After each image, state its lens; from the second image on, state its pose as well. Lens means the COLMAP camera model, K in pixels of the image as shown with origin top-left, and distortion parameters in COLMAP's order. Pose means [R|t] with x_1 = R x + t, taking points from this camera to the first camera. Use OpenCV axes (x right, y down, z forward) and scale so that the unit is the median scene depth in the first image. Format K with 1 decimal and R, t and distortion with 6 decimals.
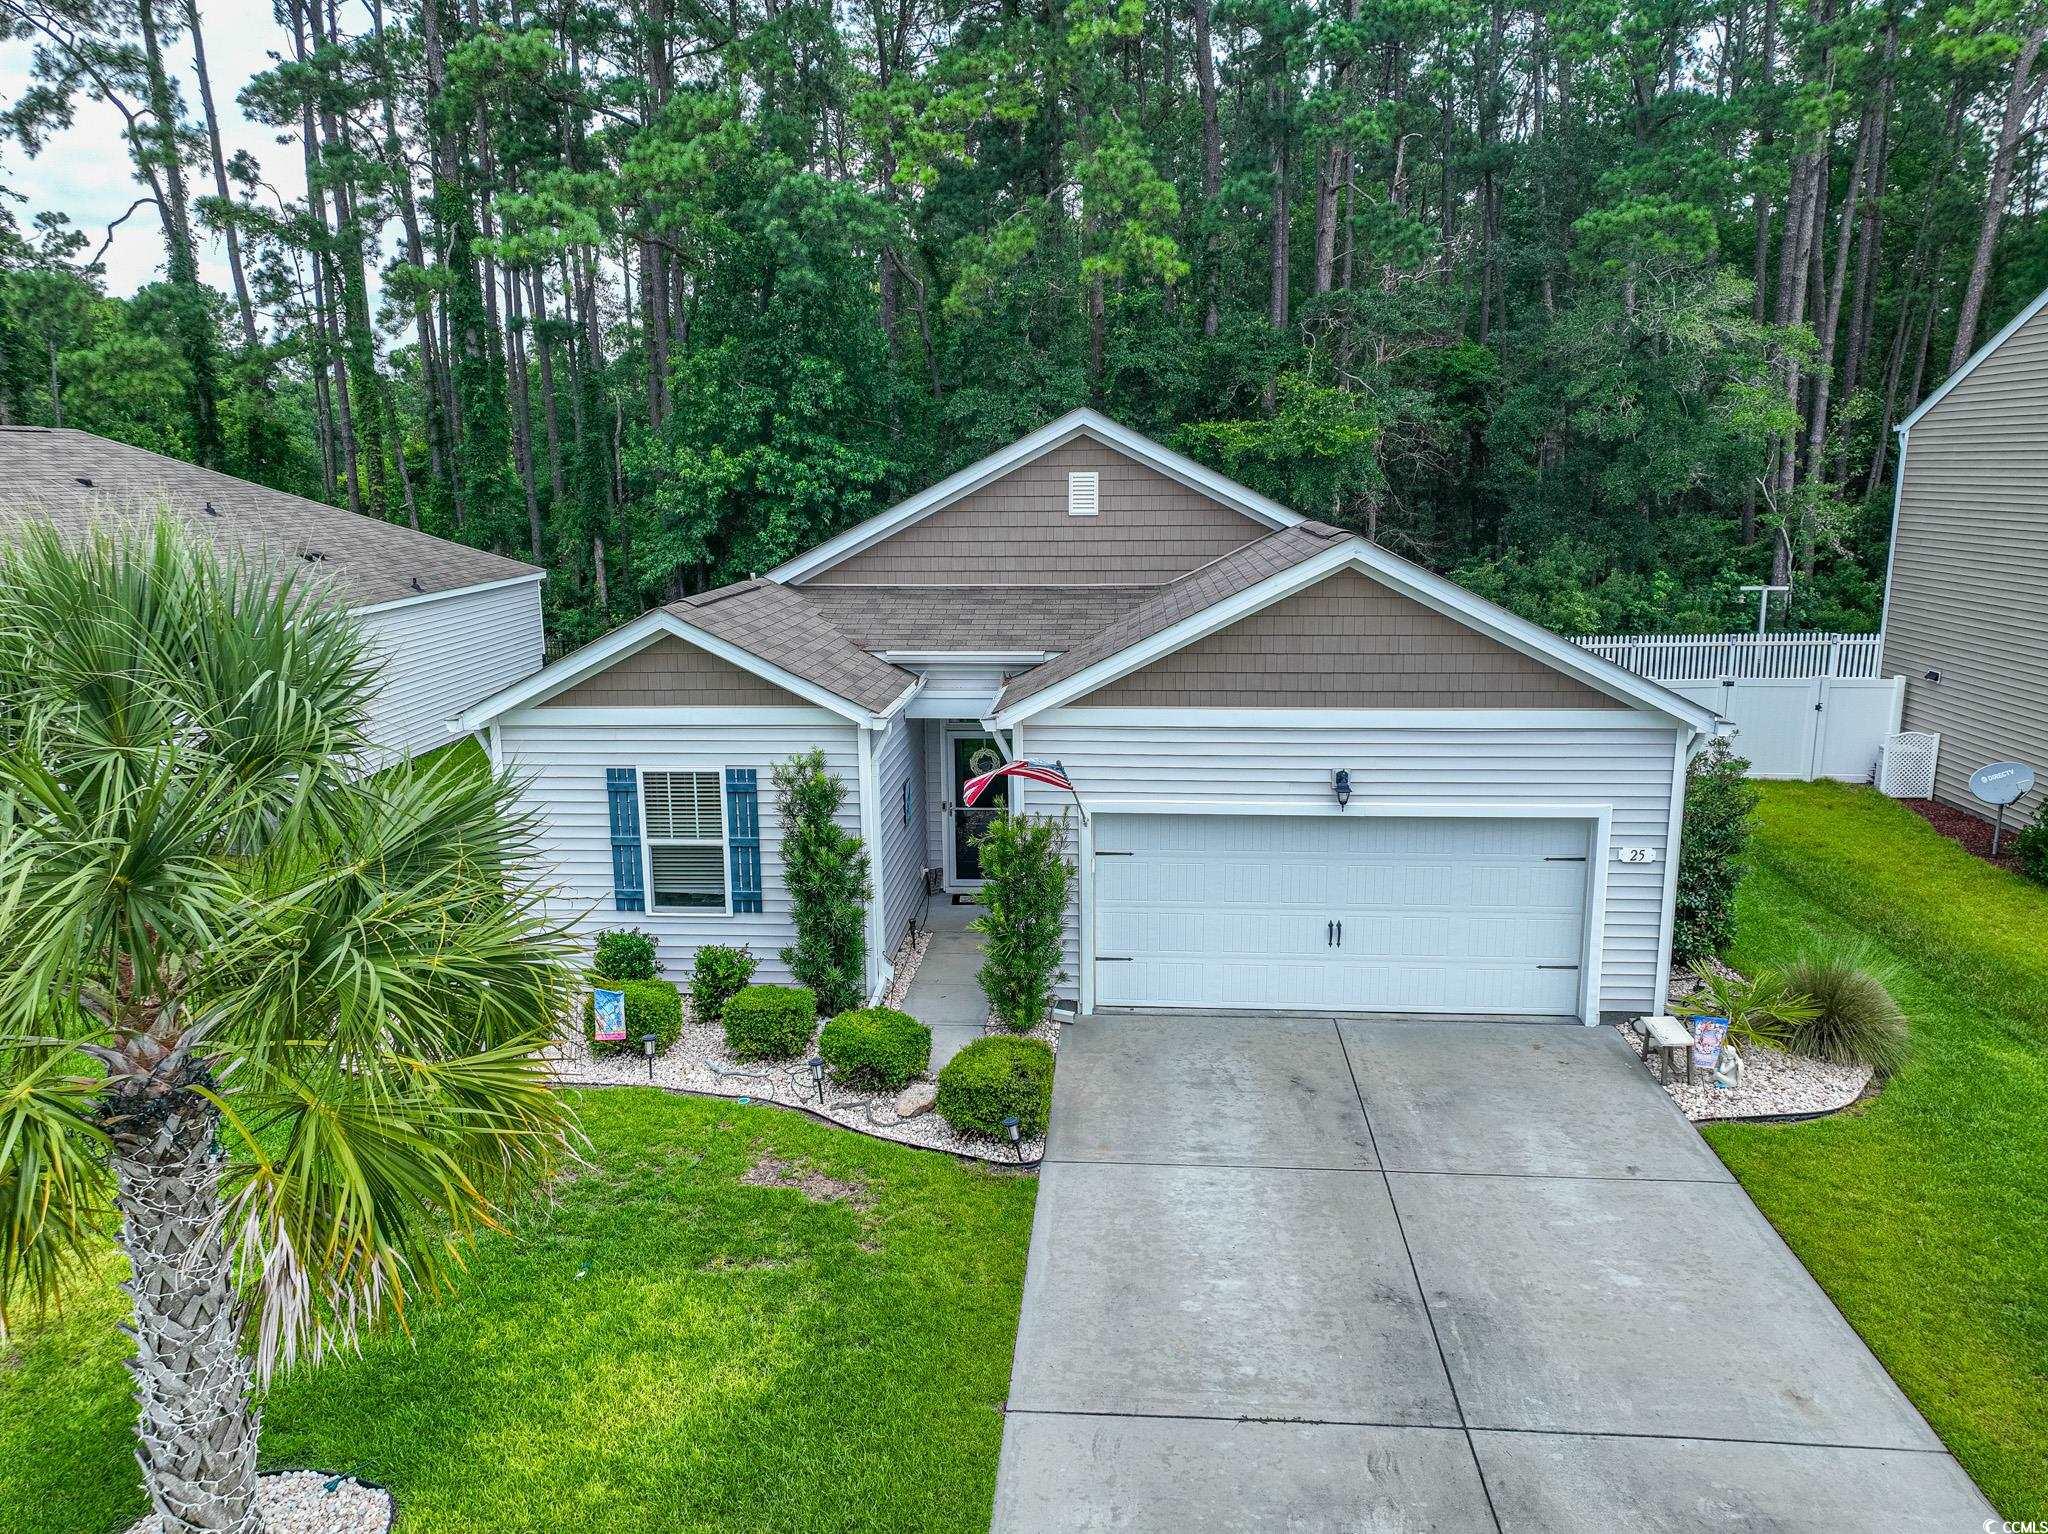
lens RADIAL K [[1436.1, 0, 1020.0], [0, 1436.1, 774.2], [0, 0, 1]] dist [-0.009103, 0.022928]
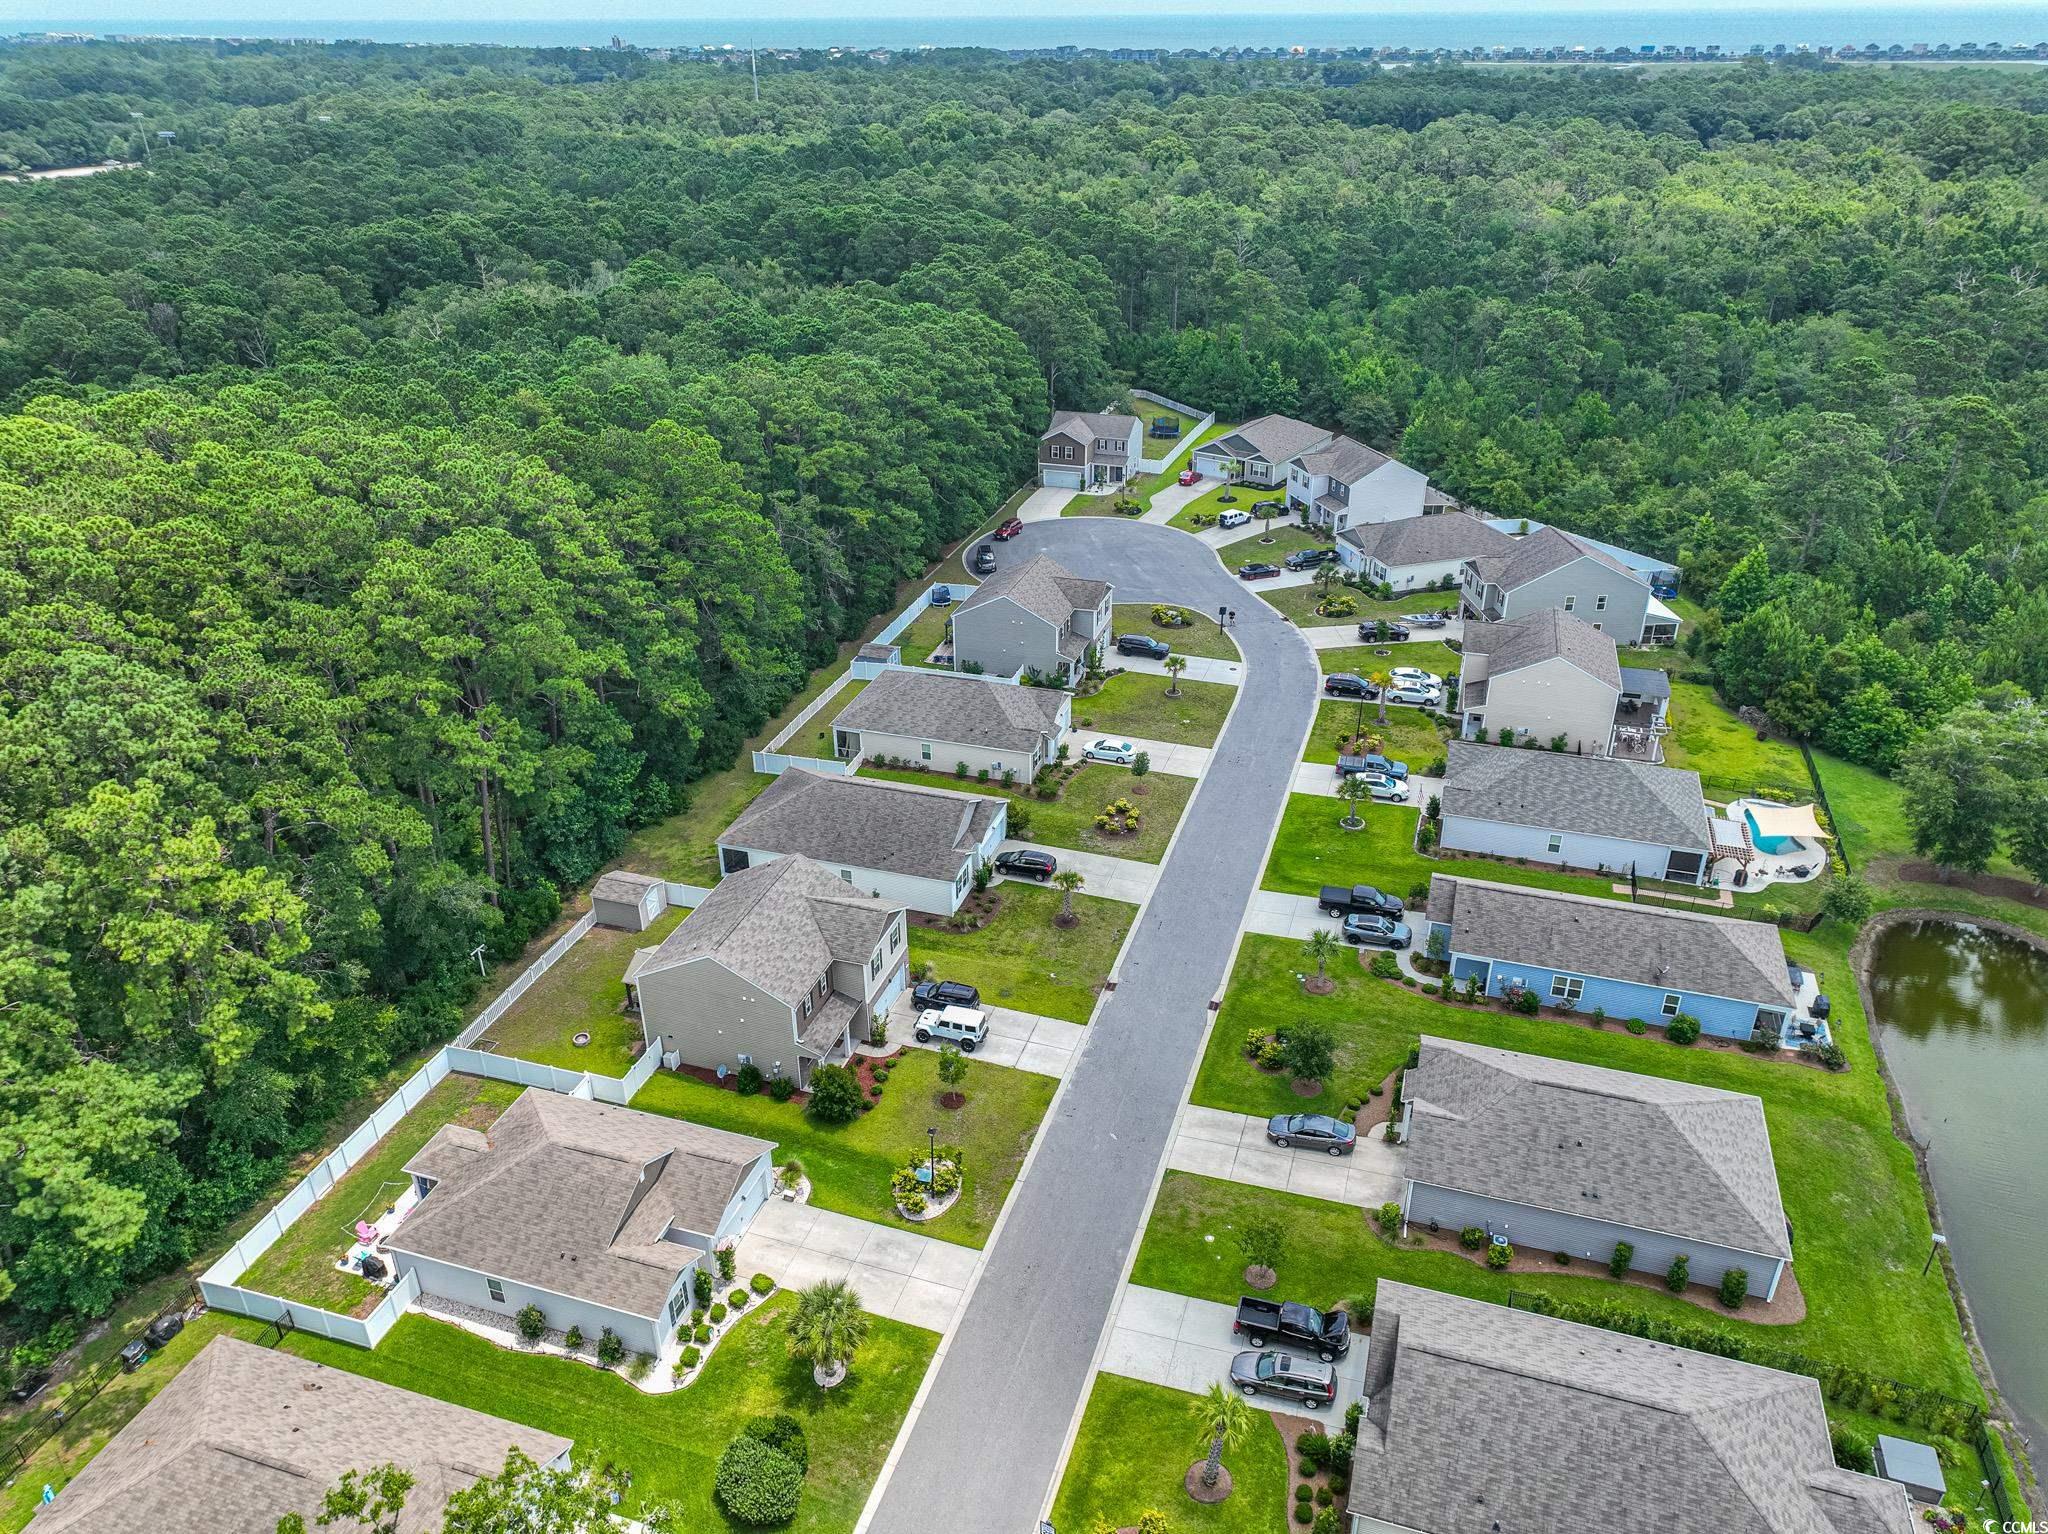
lens RADIAL K [[1436.1, 0, 1026.2], [0, 1436.1, 765.9], [0, 0, 1]] dist [-0.009103, 0.022928]
pose [[0.228706, -0.442376, 0.867178, -3.554118], [0.207483, 0.892471, 0.400558, -3.445615], [-0.951128, 0.088315, 0.295899, -1.764789]]
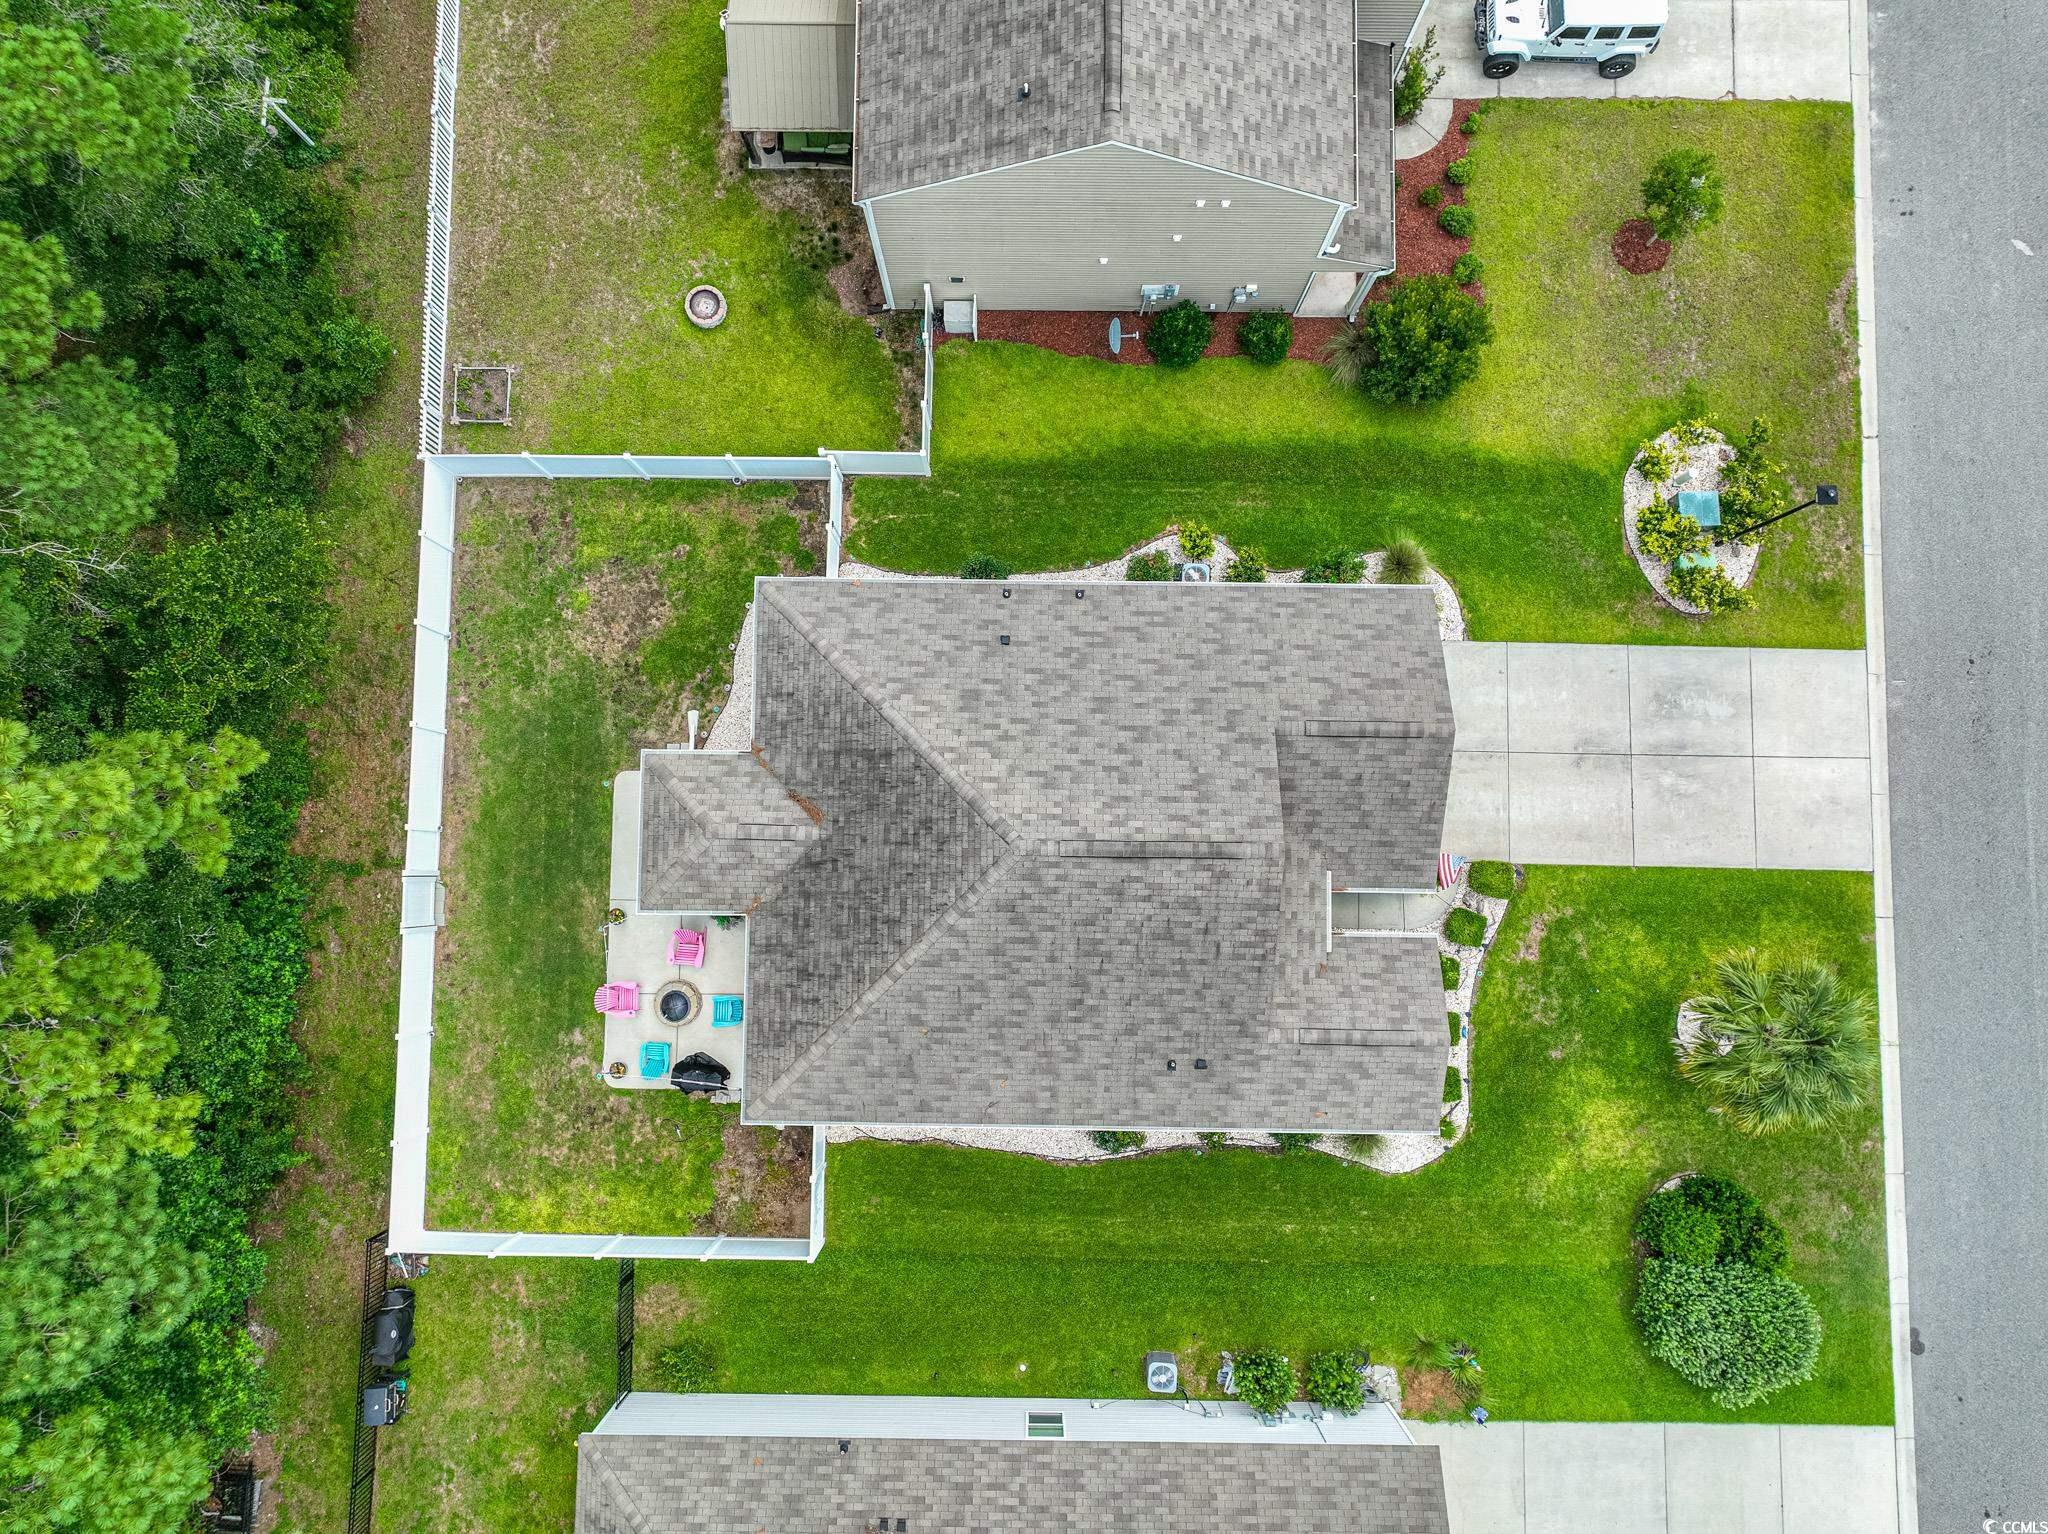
lens RADIAL K [[1436.1, 0, 1019.9], [0, 1436.1, 754.8], [0, 0, 1]] dist [-0.009103, 0.022928]
pose [[-0.064105, -0.993894, 0.089805, 0.032198], [0.222033, 0.073529, 0.972263, -2.545343], [-0.972929, 0.082267, 0.215964, 1.165510]]
